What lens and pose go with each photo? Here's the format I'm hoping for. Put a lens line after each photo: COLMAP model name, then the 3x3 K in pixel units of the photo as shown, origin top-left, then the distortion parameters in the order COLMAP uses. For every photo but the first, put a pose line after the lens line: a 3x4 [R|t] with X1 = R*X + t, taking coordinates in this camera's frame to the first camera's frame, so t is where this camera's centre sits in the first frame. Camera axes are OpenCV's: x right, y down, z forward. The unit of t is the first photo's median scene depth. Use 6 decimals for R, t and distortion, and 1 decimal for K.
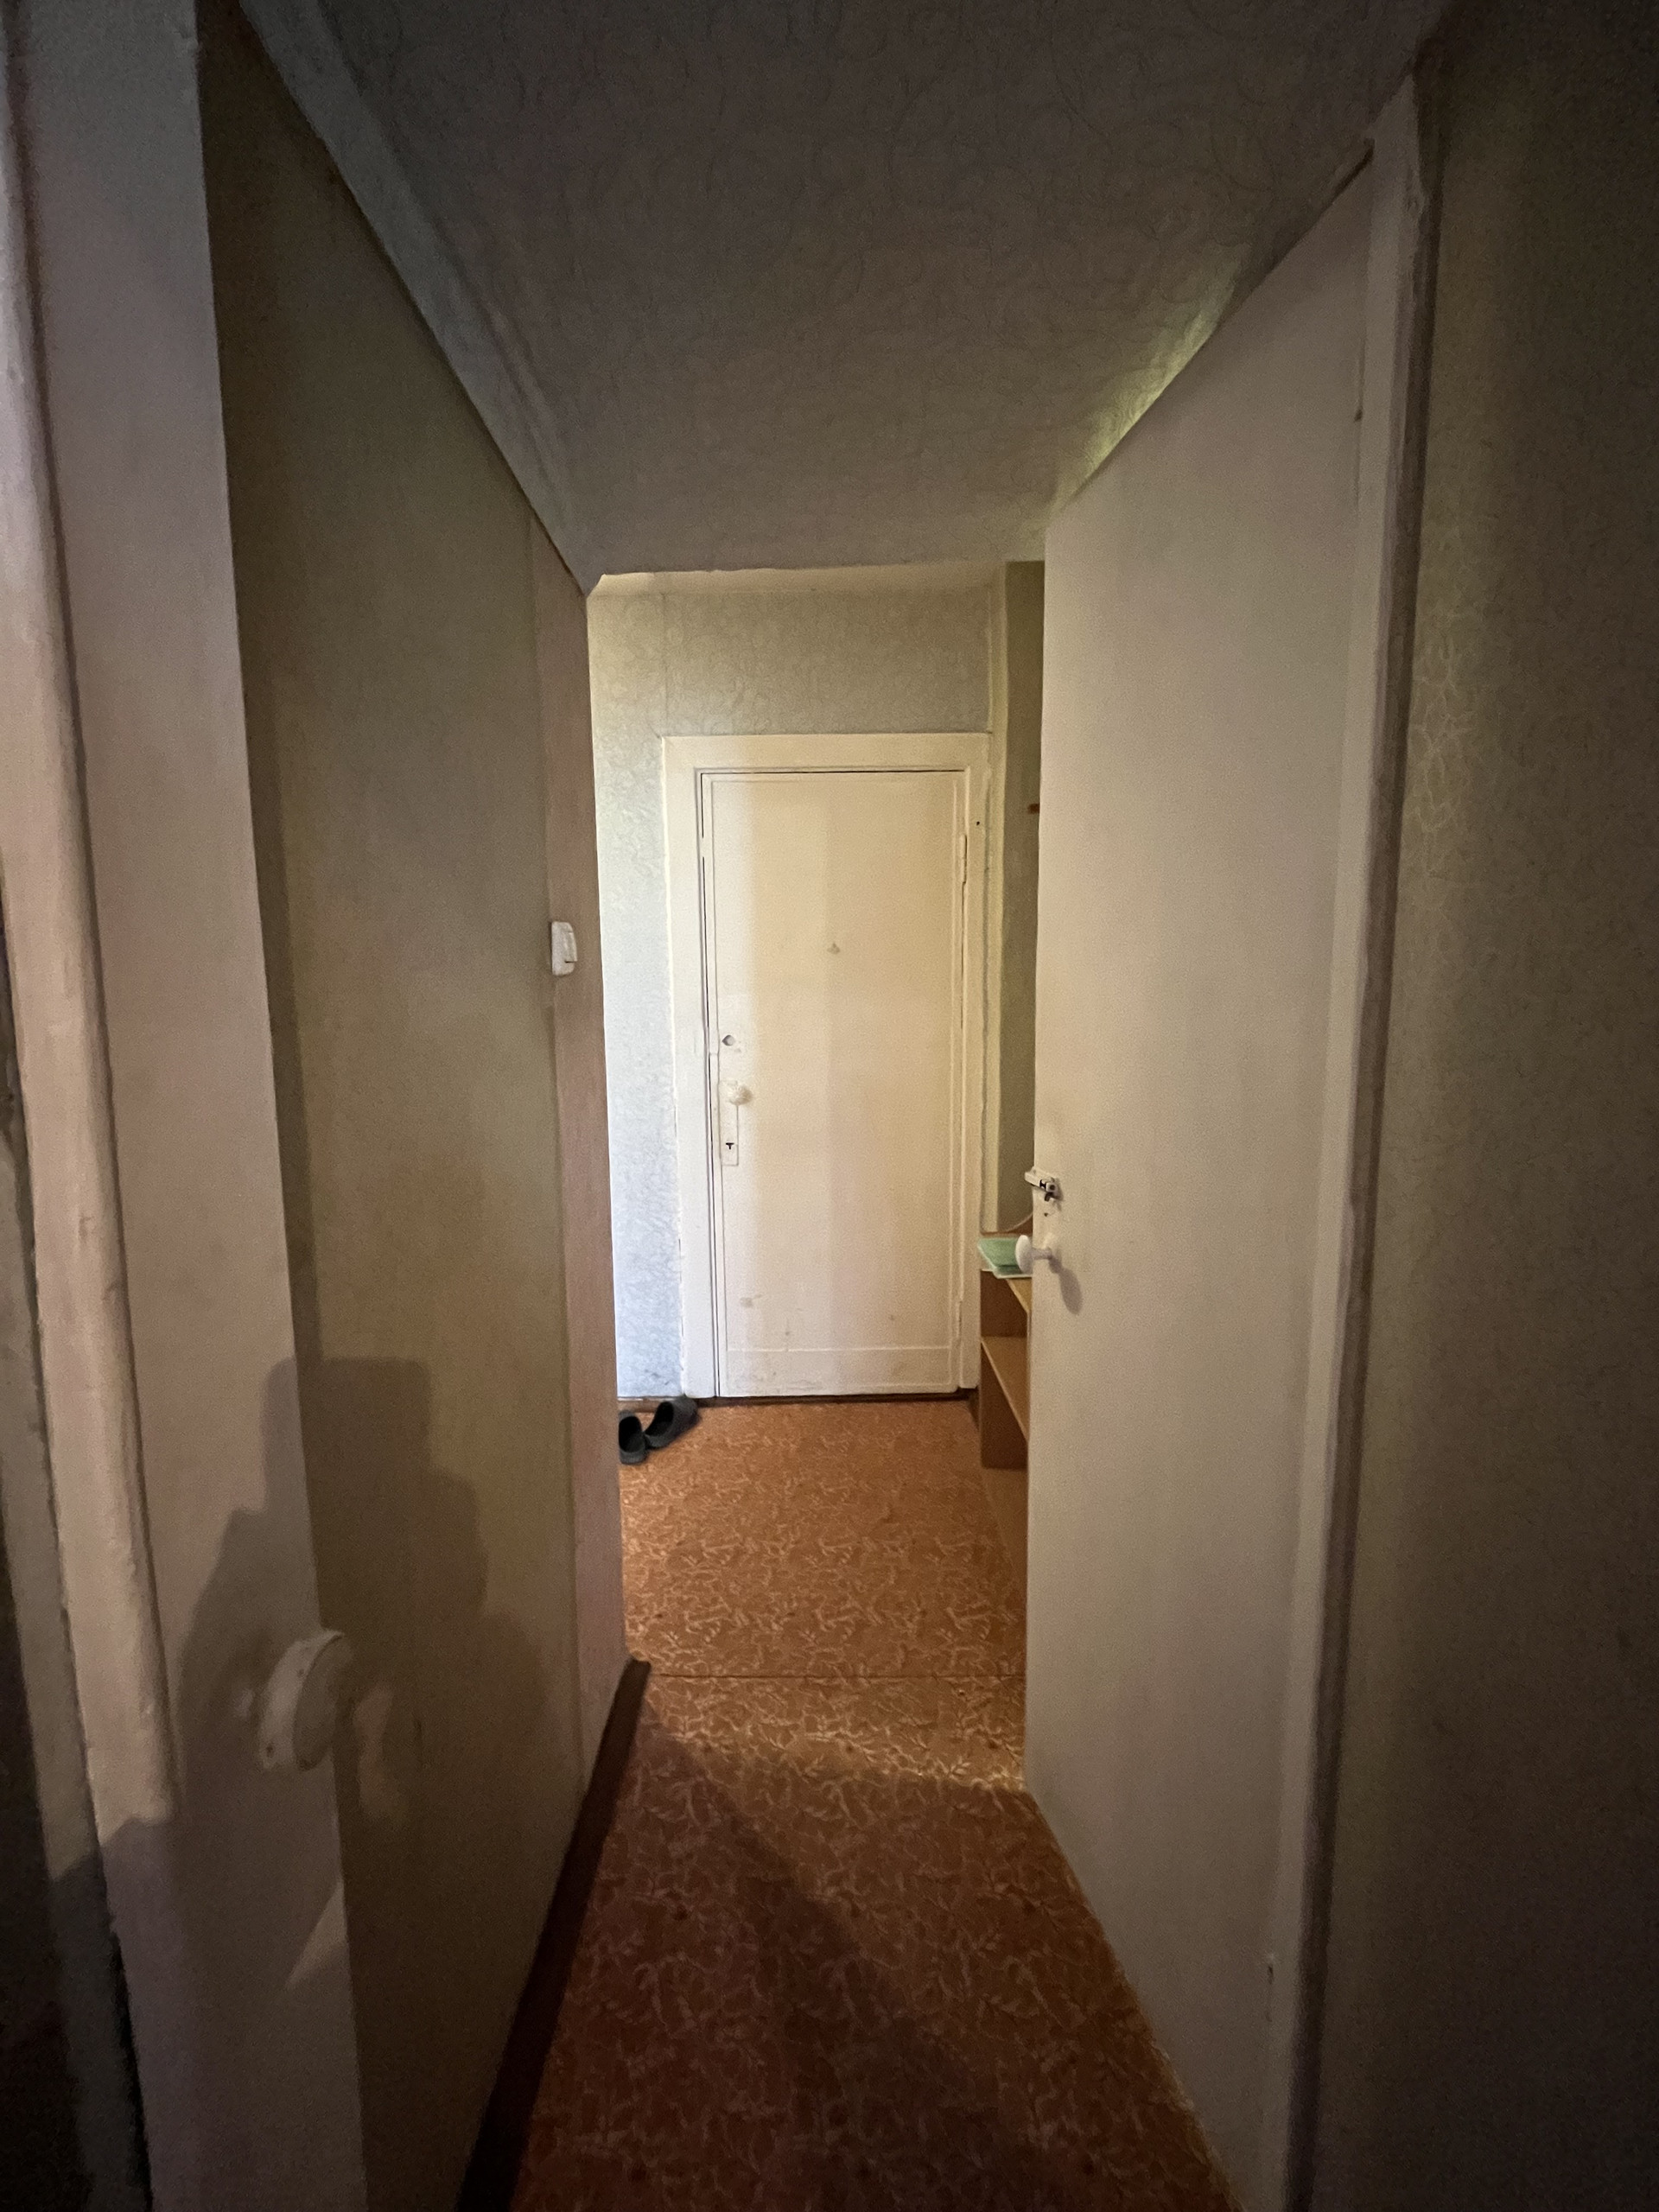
lens RADIAL K [[891.2, 0, 826.8], [0, 891.2, 1098.0], [0, 0, 1]] dist [-0.001353, -0.000573]
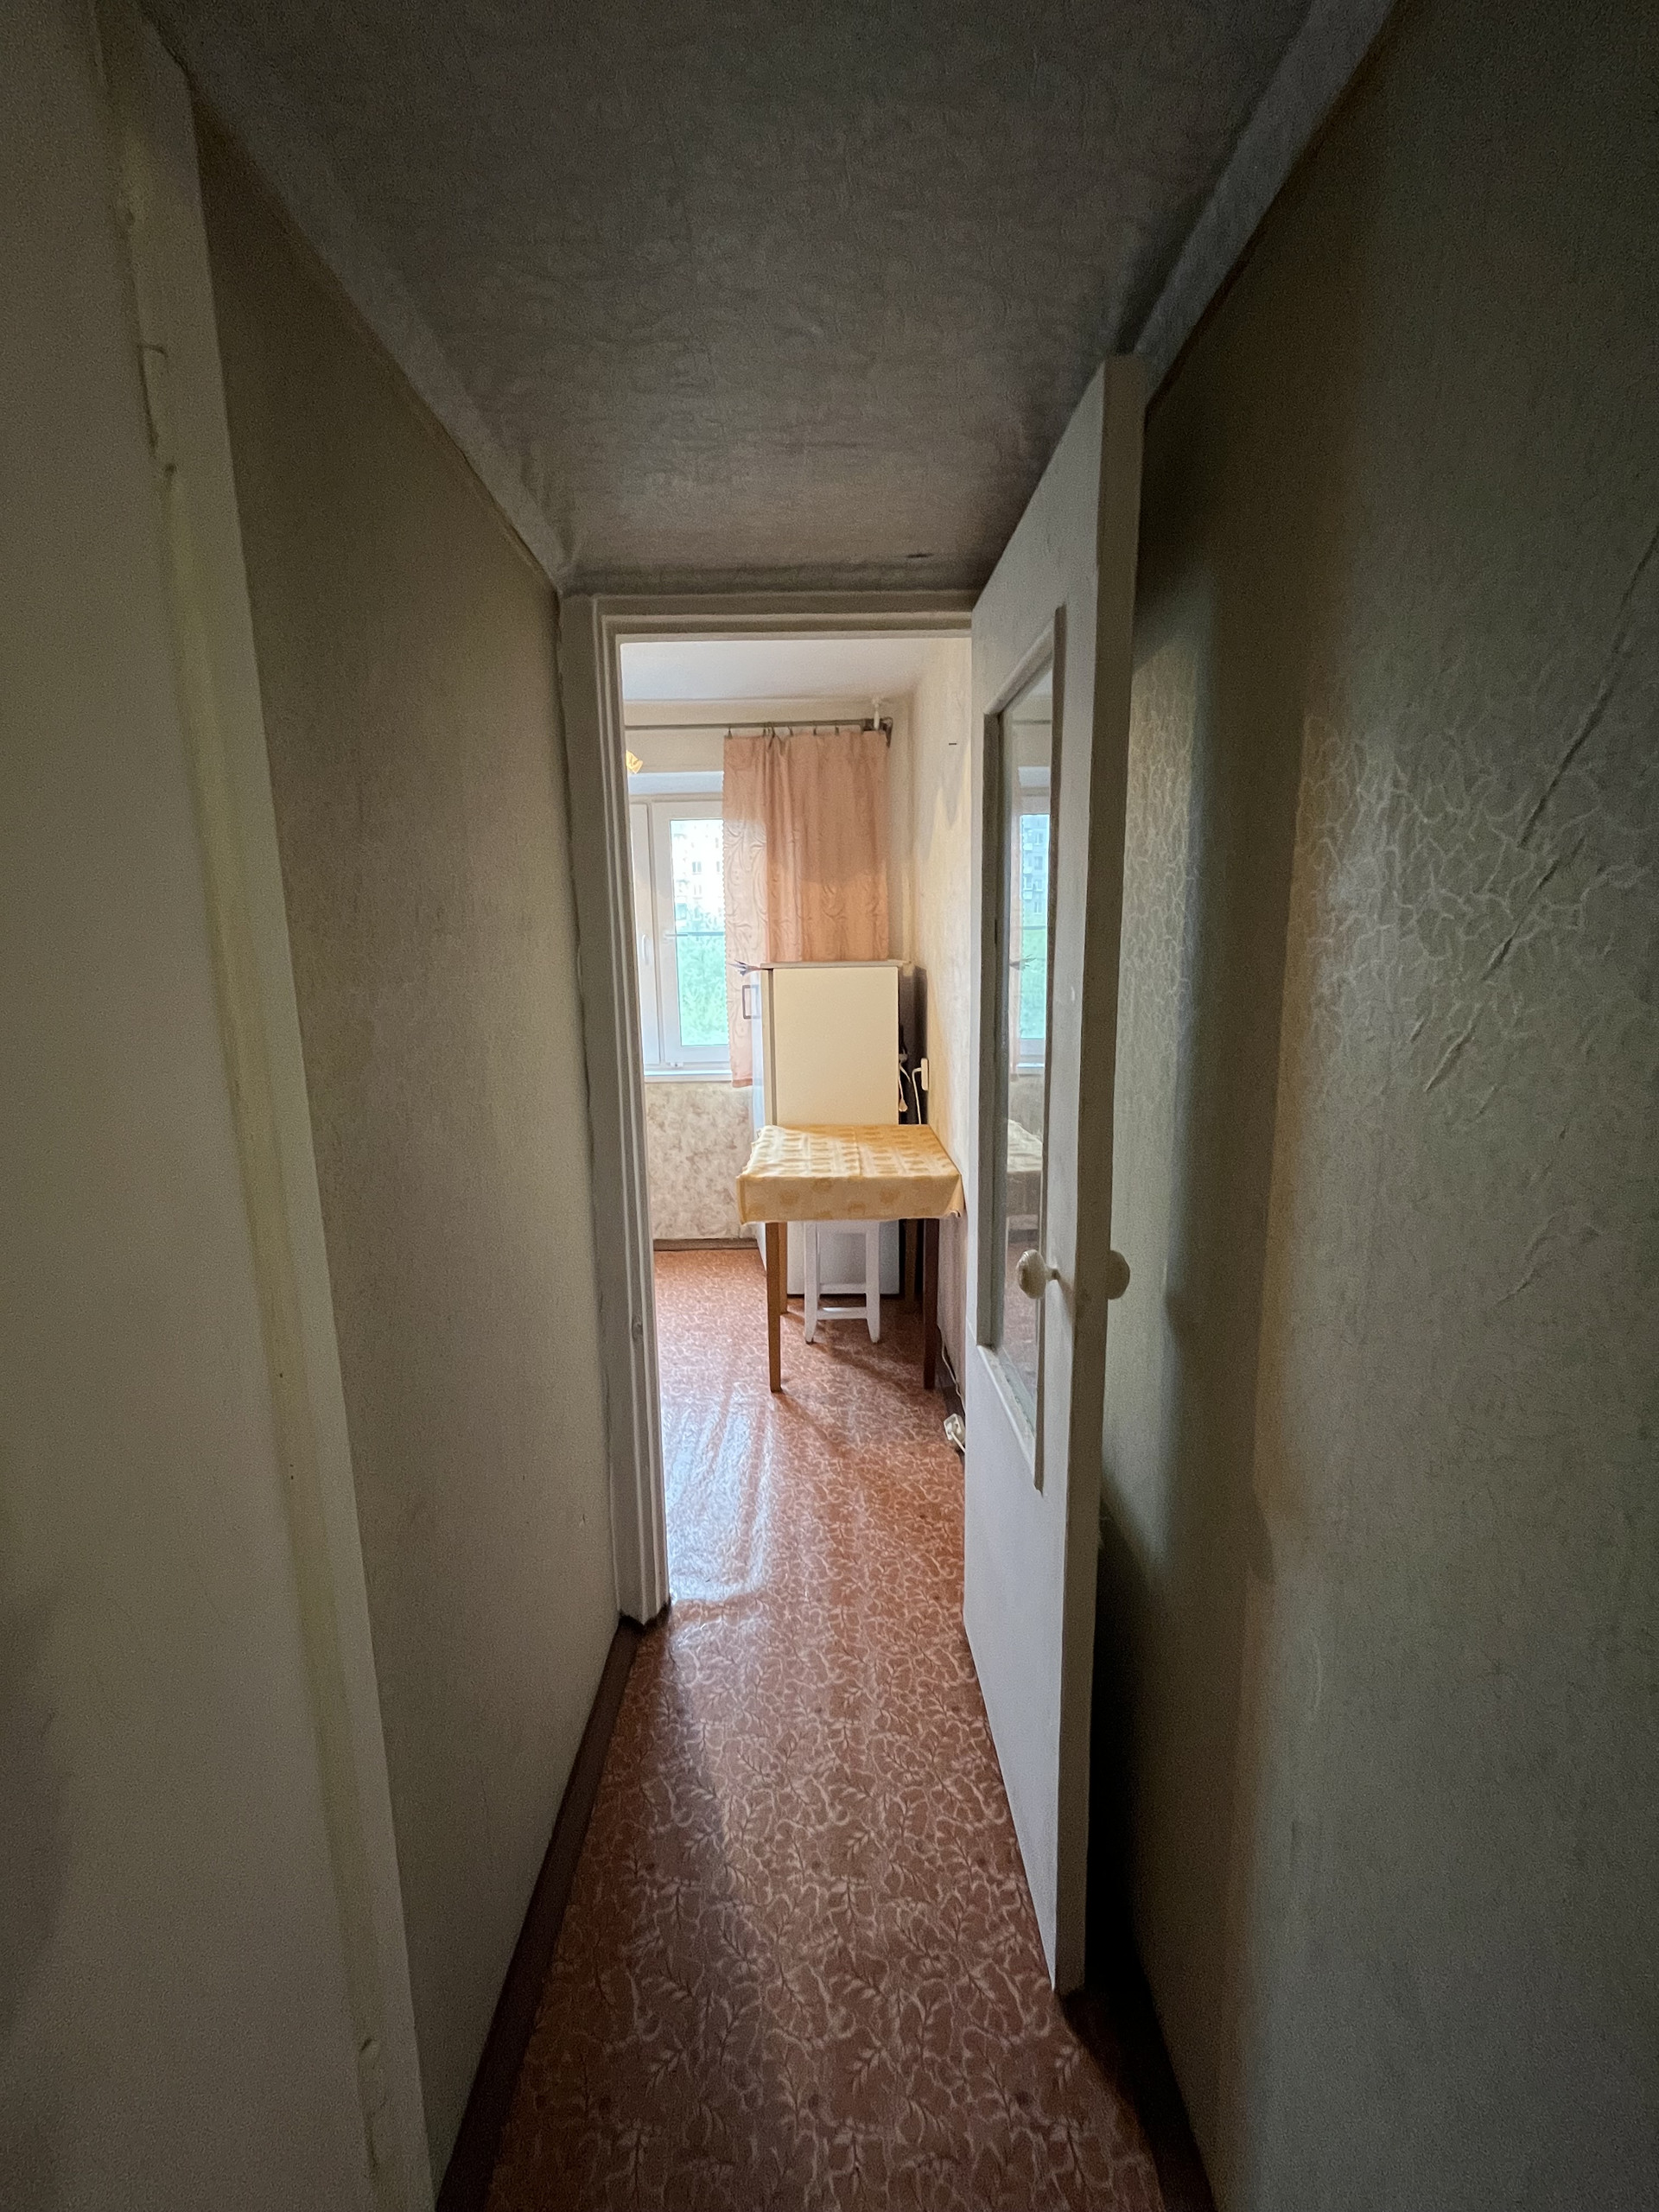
lens RADIAL K [[891.2, 0, 825.8], [0, 891.2, 1115.0], [0, 0, 1]] dist [-0.001353, -0.000573]
pose [[-0.999798, 0.018738, 0.007213, -0.002859], [0.020001, 0.960883, 0.276233, -0.235571], [-0.001755, 0.276321, -0.961064, 1.781434]]
